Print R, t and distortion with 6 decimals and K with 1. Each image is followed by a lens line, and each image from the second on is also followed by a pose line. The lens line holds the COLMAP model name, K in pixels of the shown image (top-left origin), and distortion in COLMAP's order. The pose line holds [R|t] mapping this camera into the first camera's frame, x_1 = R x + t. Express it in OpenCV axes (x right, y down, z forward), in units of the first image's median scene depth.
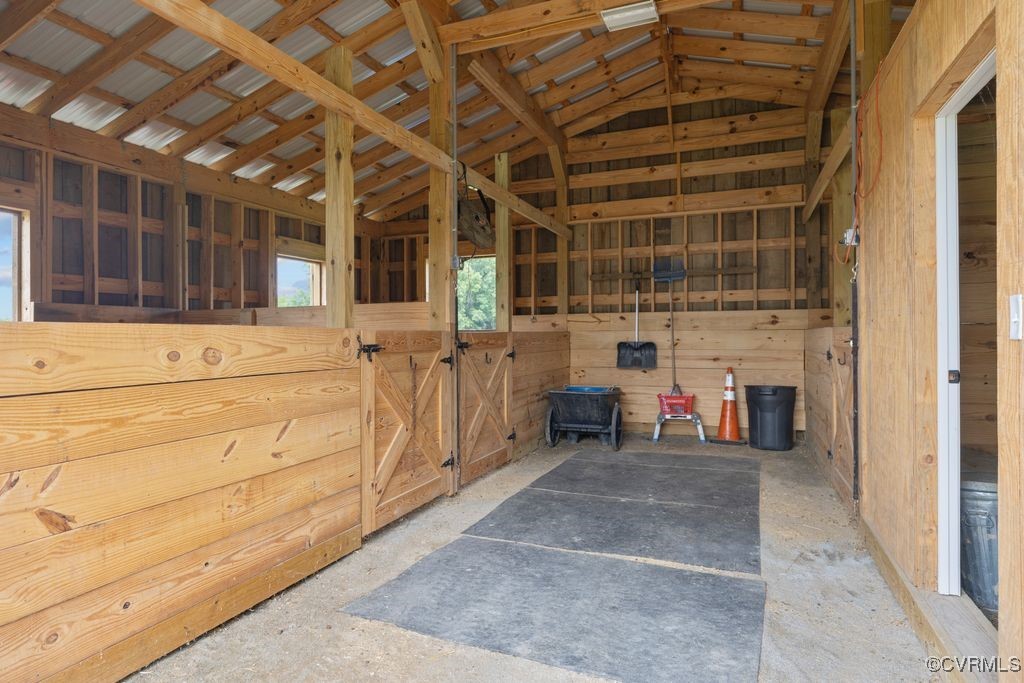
lens RADIAL K [[590.5, 0, 508.6], [0, 590.5, 339.6], [0, 0, 1]] dist [-0.001828, -0.000410]
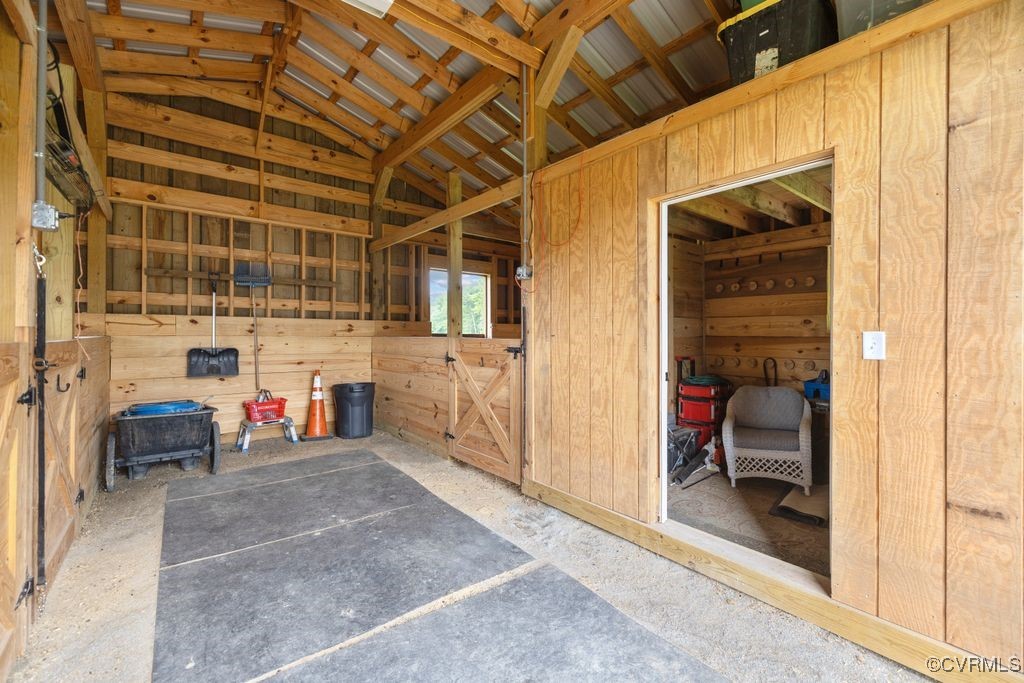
lens RADIAL K [[426.4, 0, 511.3], [0, 426.4, 336.0], [0, 0, 1]] dist [-0.000221, -0.000013]
pose [[0.496162, 0.007448, 0.868198, -0.138186], [-0.002162, 0.999971, -0.007342, -0.011545], [-0.868227, 0.001766, 0.496164, 0.276980]]
